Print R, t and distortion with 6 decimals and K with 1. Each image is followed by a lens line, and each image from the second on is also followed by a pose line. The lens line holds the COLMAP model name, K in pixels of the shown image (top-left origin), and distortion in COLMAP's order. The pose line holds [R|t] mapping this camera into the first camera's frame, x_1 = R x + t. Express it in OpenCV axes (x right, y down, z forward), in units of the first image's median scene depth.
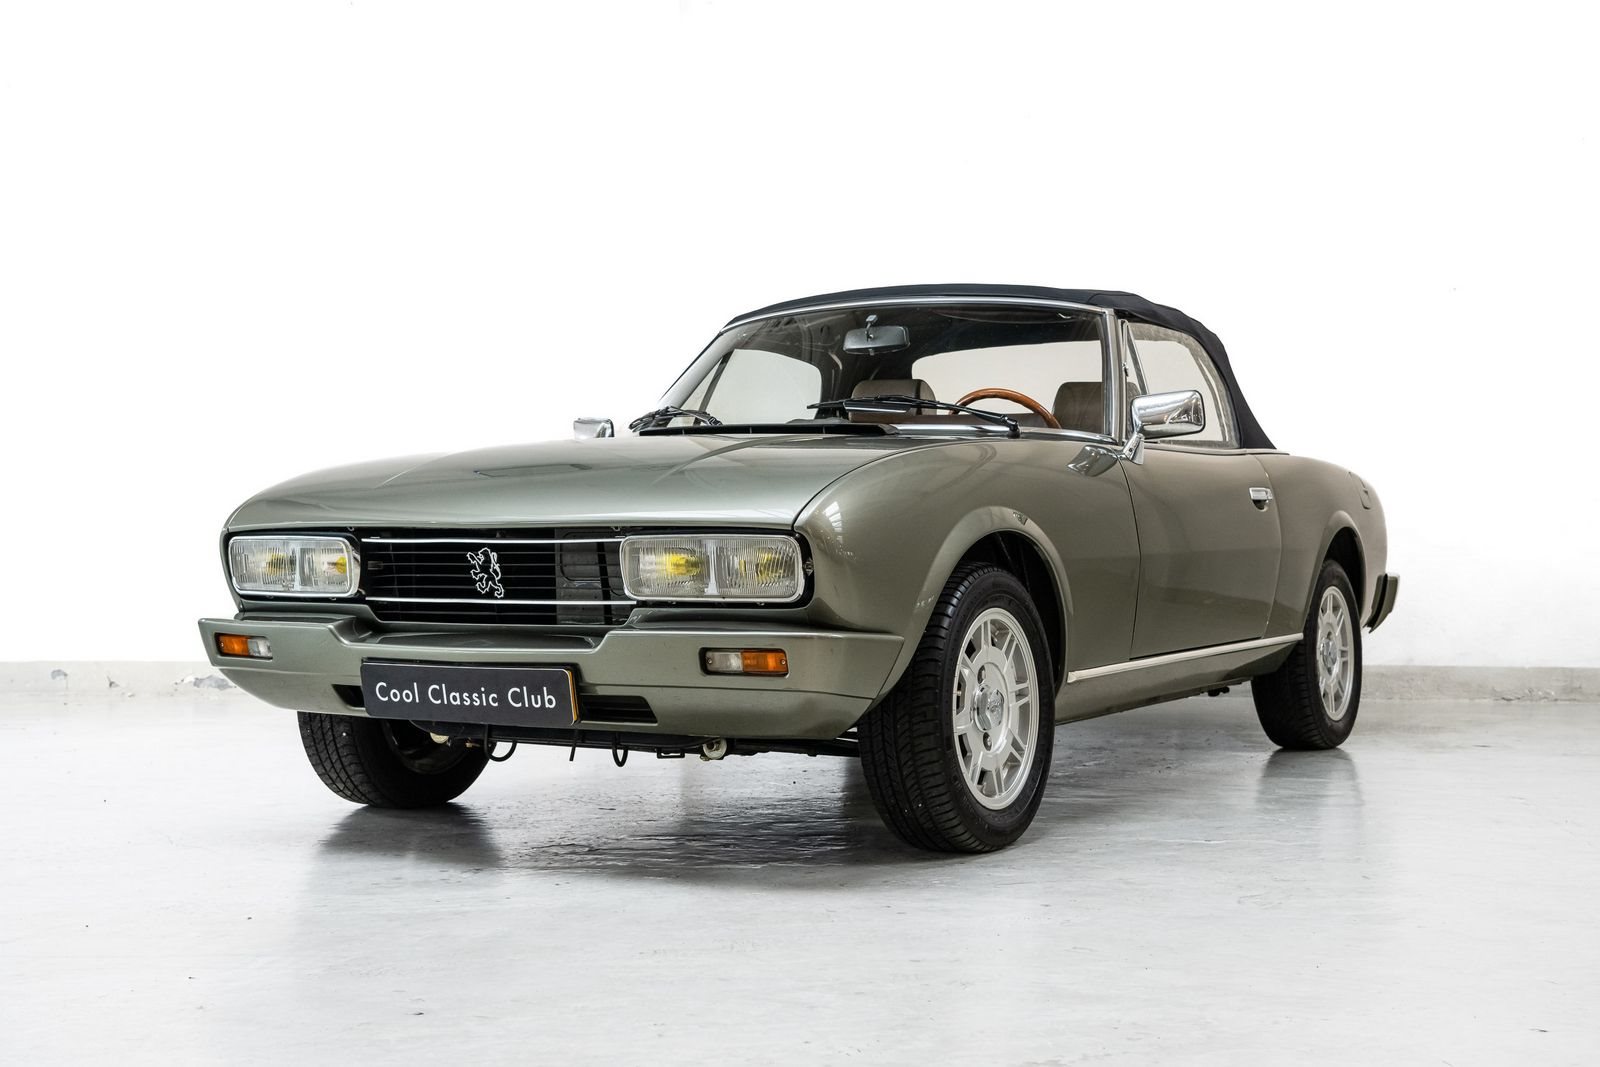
lens RADIAL K [[2112.9, 0, 801.4], [0, 2112.9, 535.8], [0, 0, 1]] dist [0.137962, 0.000000]
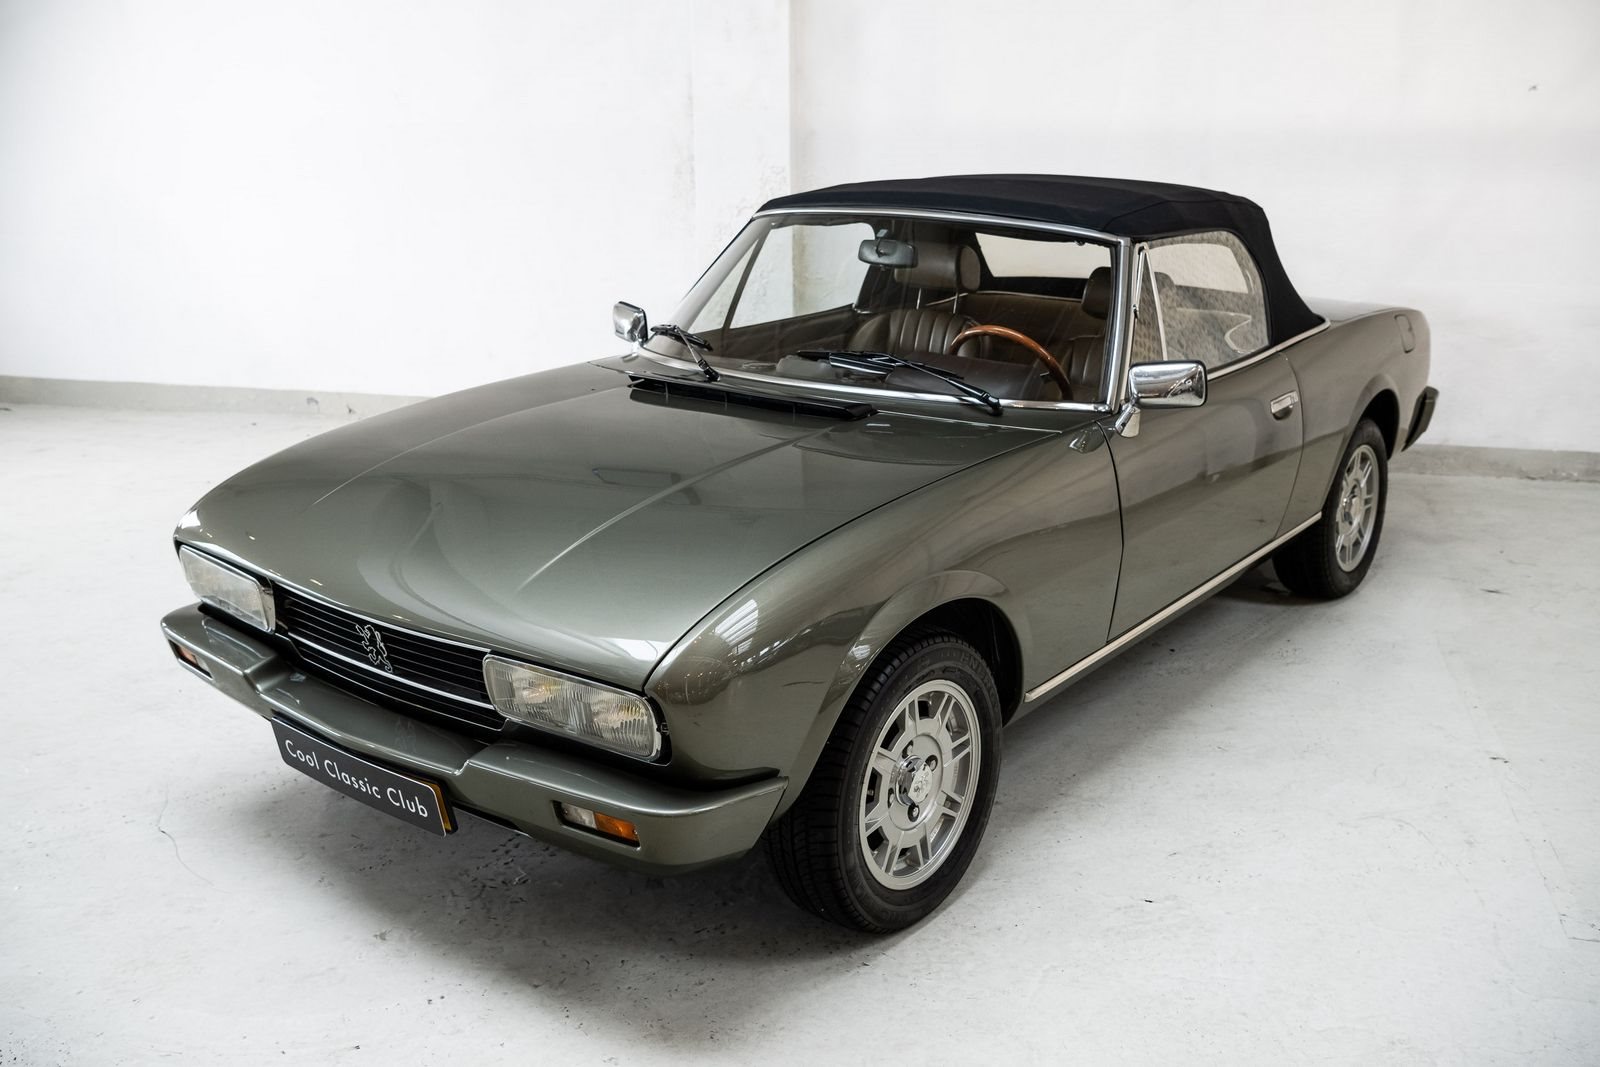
lens RADIAL K [[1497.4, 0, 790.5], [0, 1497.4, 532.7], [0, 0, 1]] dist [0.002380, 0.000000]
pose [[0.988517, 0.037858, -0.146290, 0.127041], [0.003811, 0.961554, 0.274590, -0.207868], [0.151061, -0.271994, 0.950368, 0.390906]]
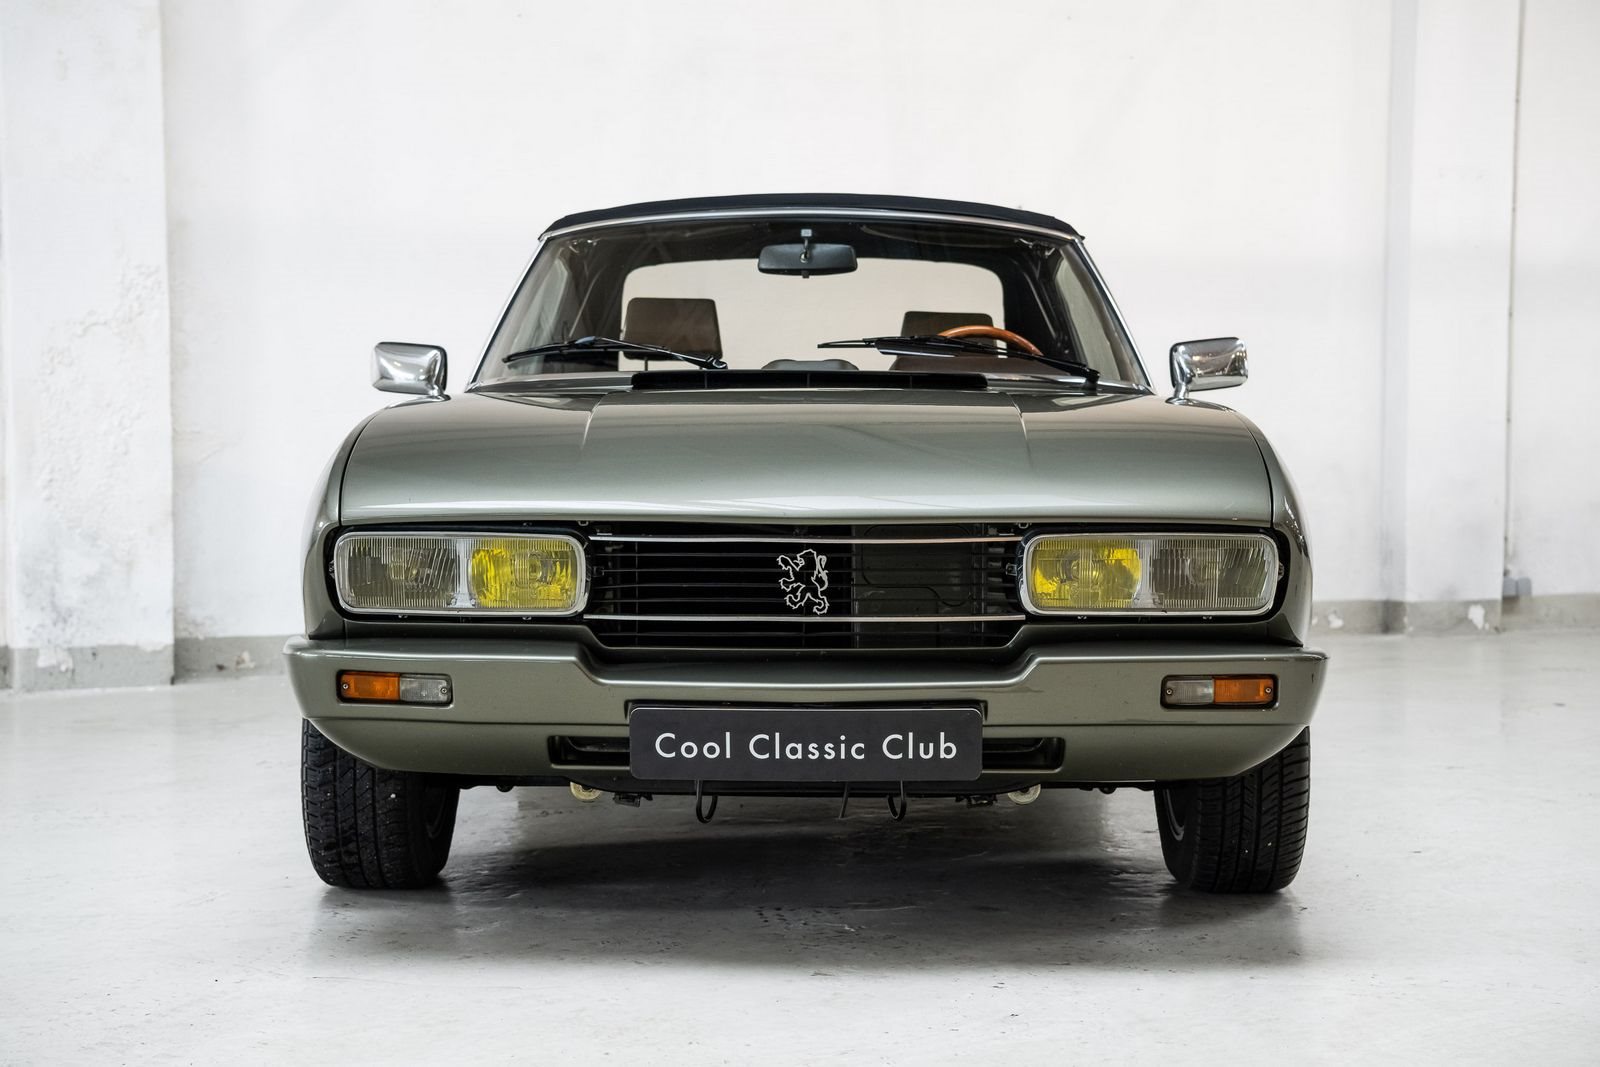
lens RADIAL K [[2359.1, 0, 798.2], [0, 2359.1, 538.9], [0, 0, 1]] dist [0.148672, 0.000000]
pose [[0.866625, -0.016049, 0.498702, -0.550105], [-0.004833, 0.999166, 0.040552, -0.030864], [-0.498937, -0.037554, 0.865824, 0.263888]]
